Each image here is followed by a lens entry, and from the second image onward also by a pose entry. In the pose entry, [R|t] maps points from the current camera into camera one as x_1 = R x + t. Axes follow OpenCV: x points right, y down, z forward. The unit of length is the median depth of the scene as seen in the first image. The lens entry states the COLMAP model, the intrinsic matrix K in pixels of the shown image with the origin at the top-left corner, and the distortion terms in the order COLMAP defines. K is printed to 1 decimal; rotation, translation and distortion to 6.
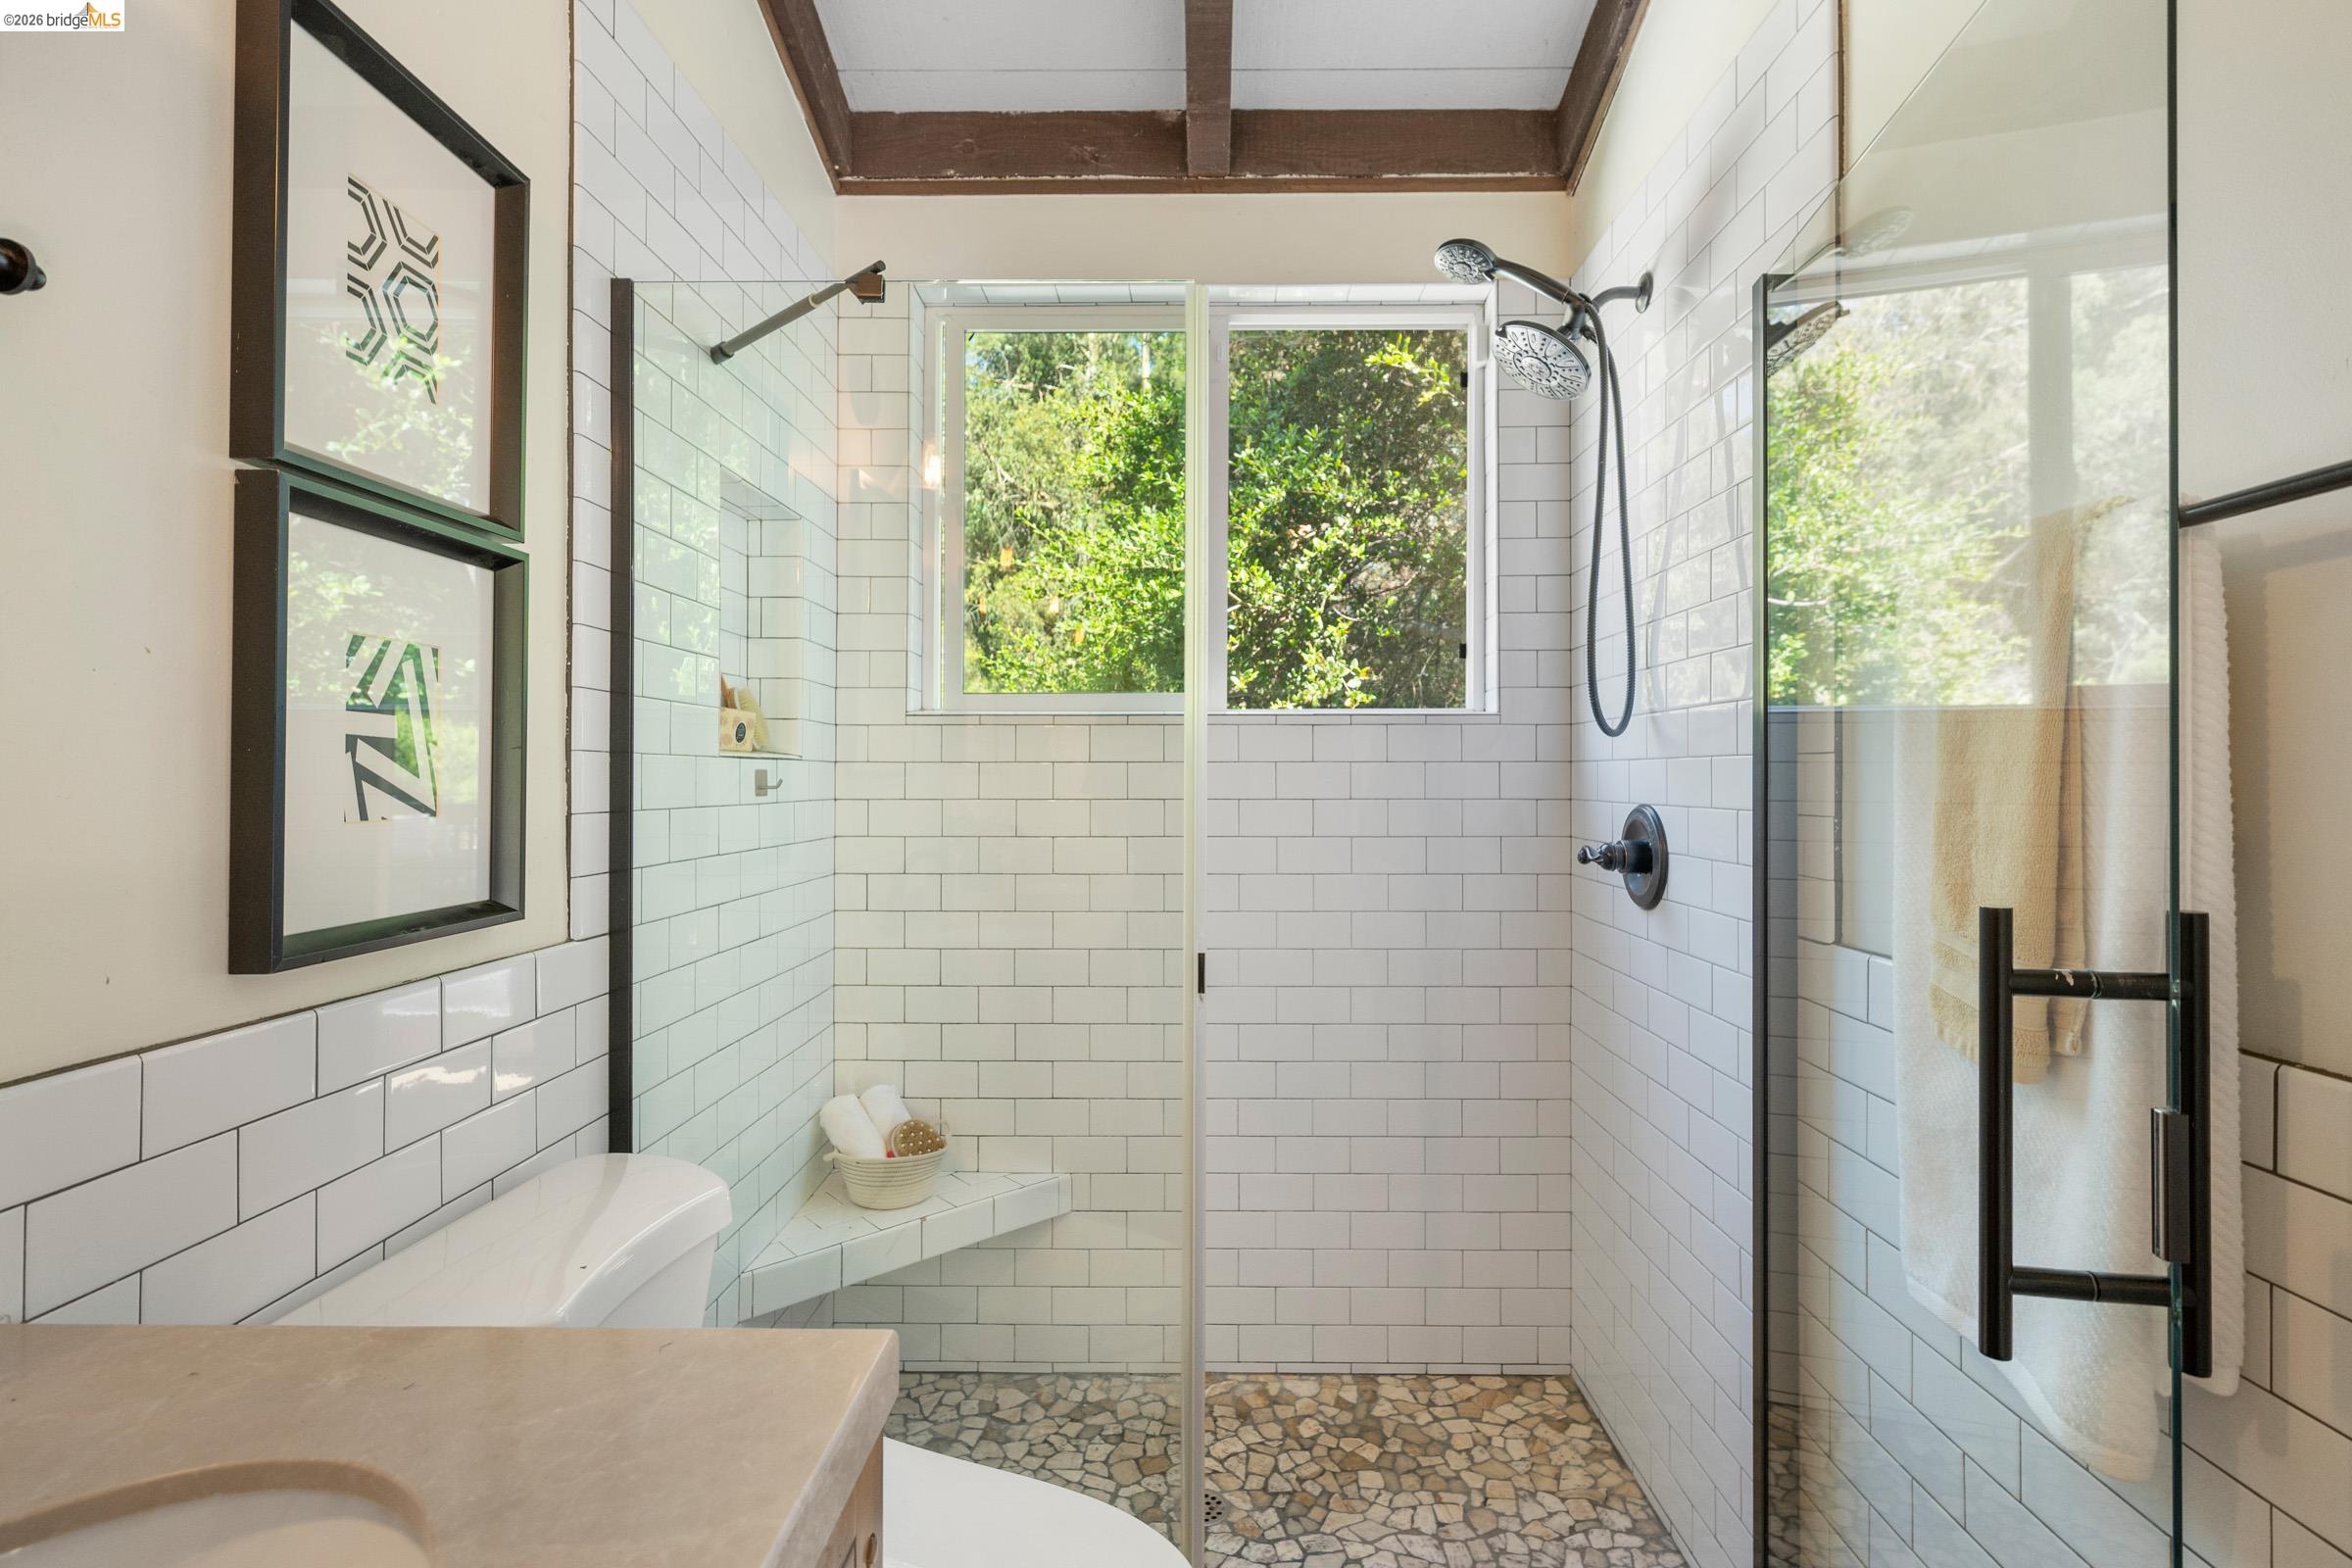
lens RADIAL K [[1068.4, 0, 1184.4], [0, 1068.4, 769.7], [0, 0, 1]] dist [0.000187, 0.000148]
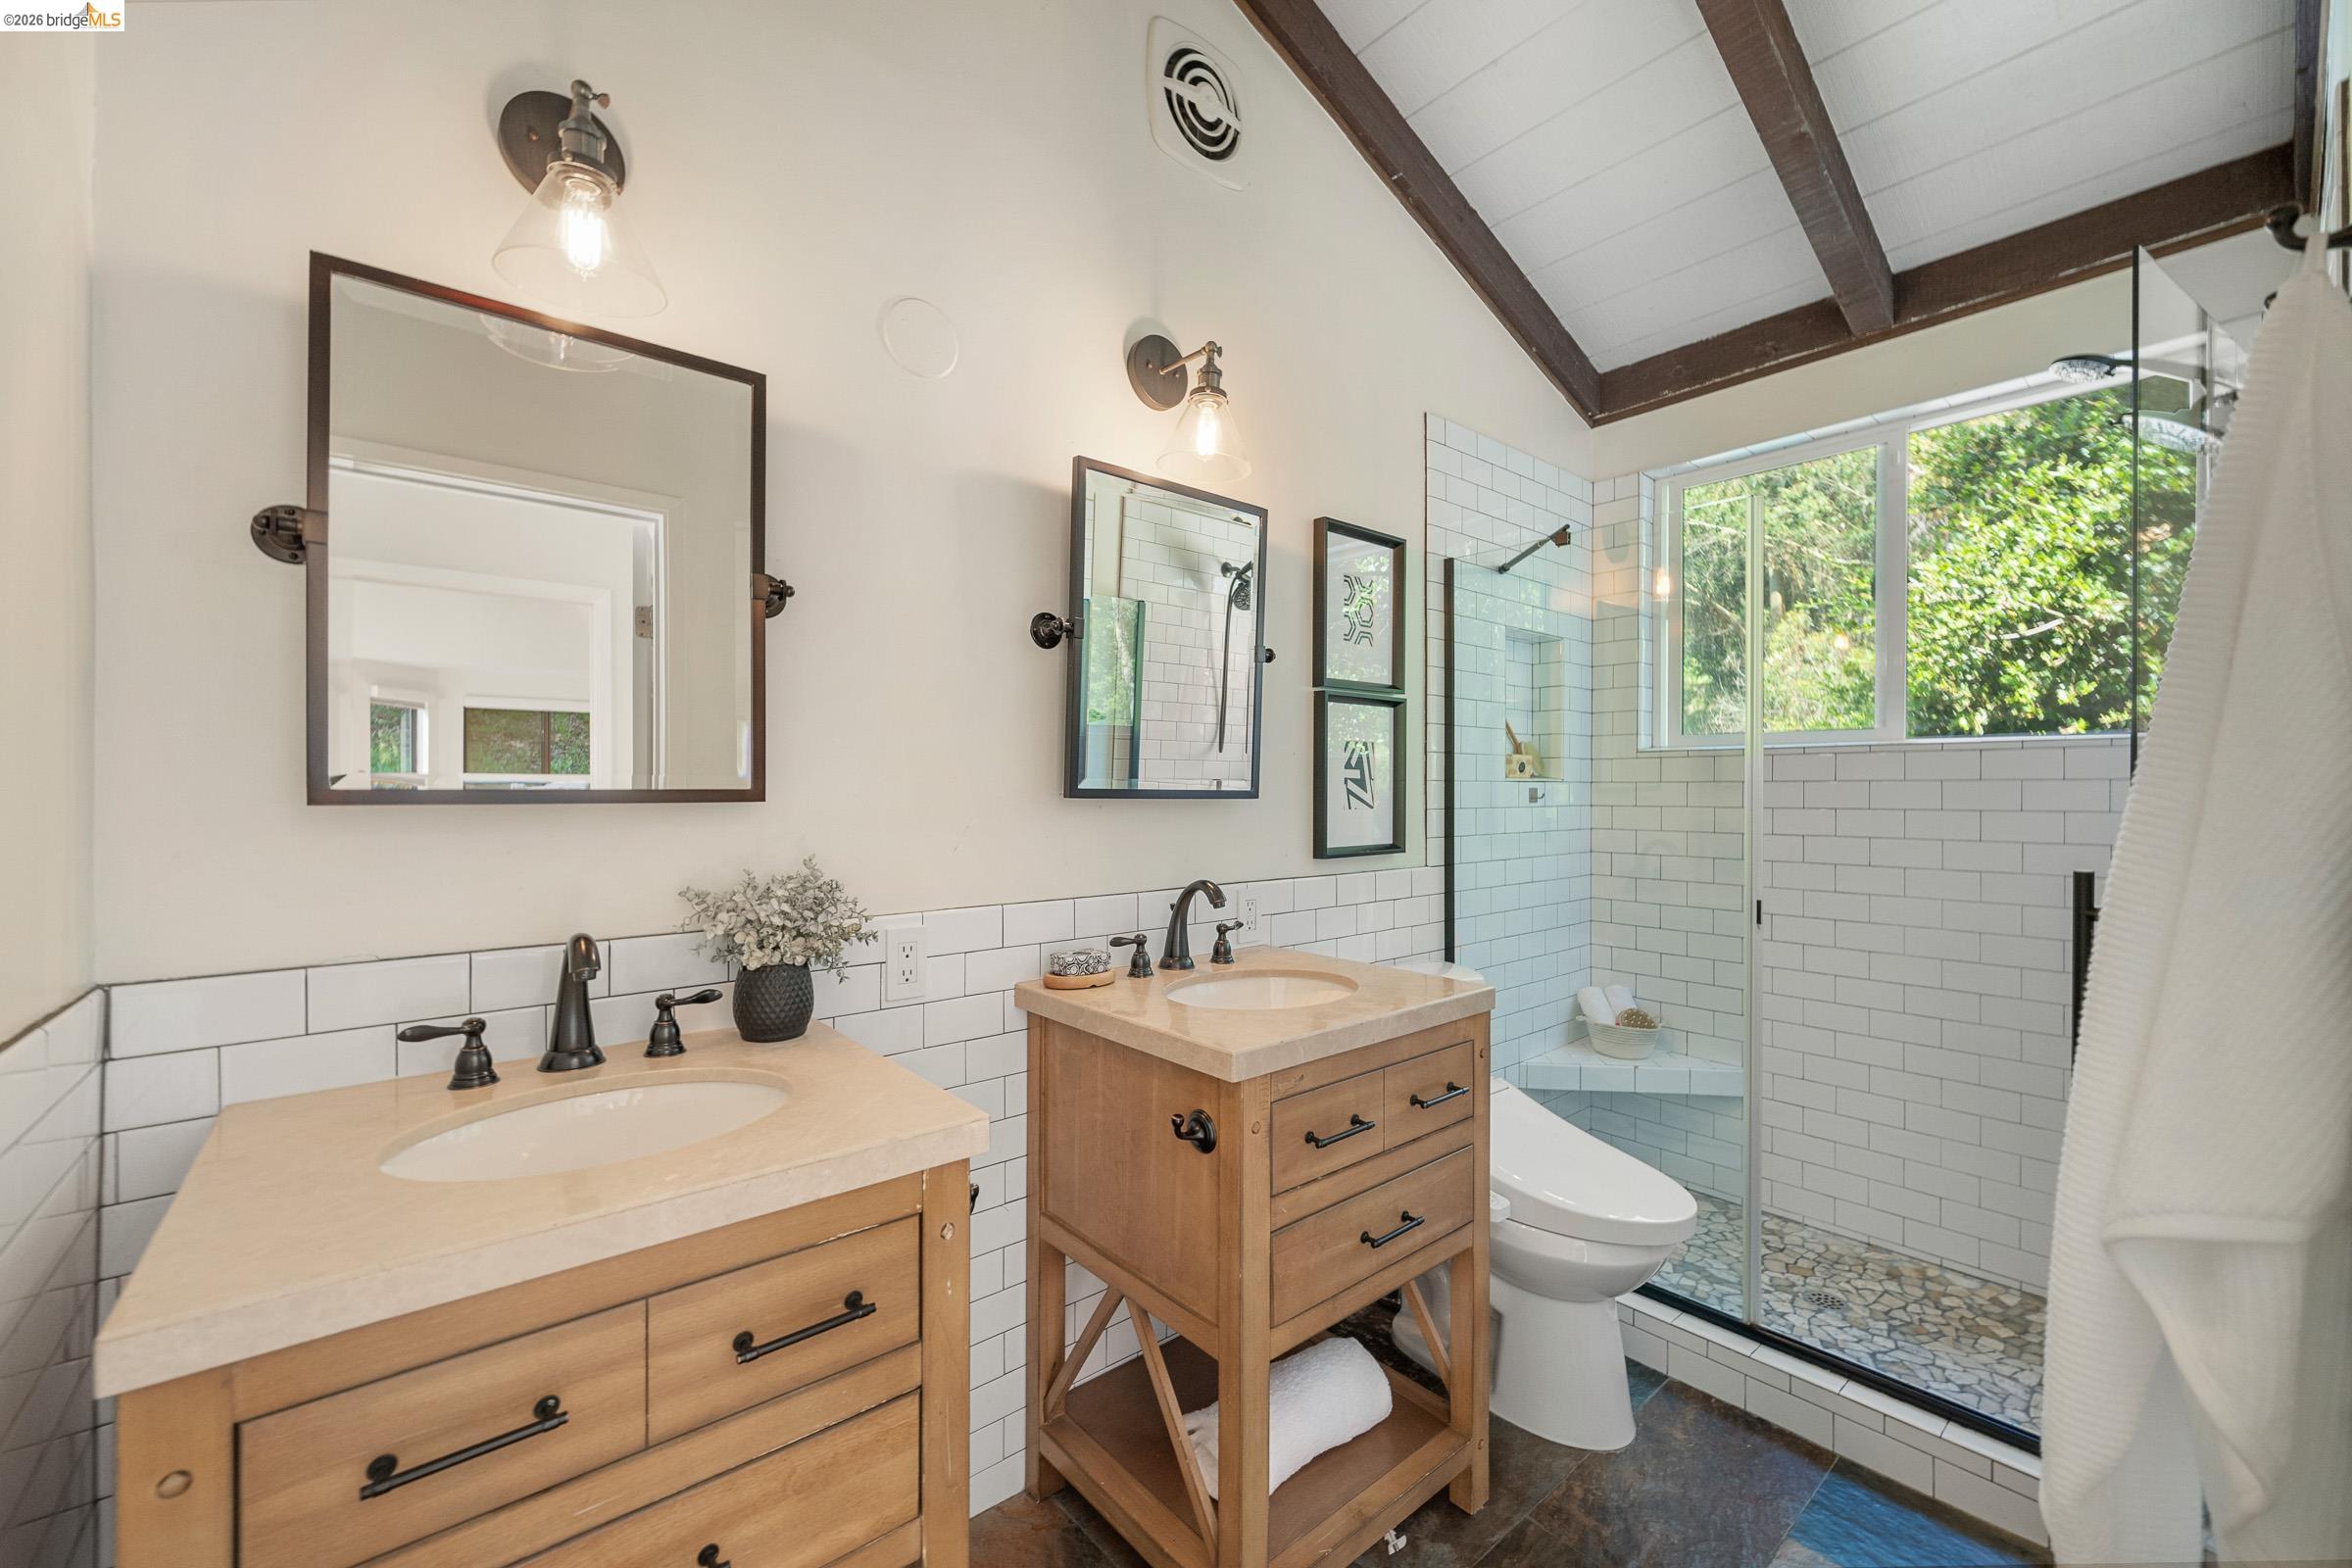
lens RADIAL K [[955.4, 0, 1149.2], [0, 955.4, 781.3], [0, 0, 1]] dist [0.001016, -0.006071]
pose [[0.637762, -0.005622, -0.770213, 0.405820], [0.005622, 0.999981, -0.002643, -0.010148], [0.770213, -0.002645, 0.637781, -0.491414]]
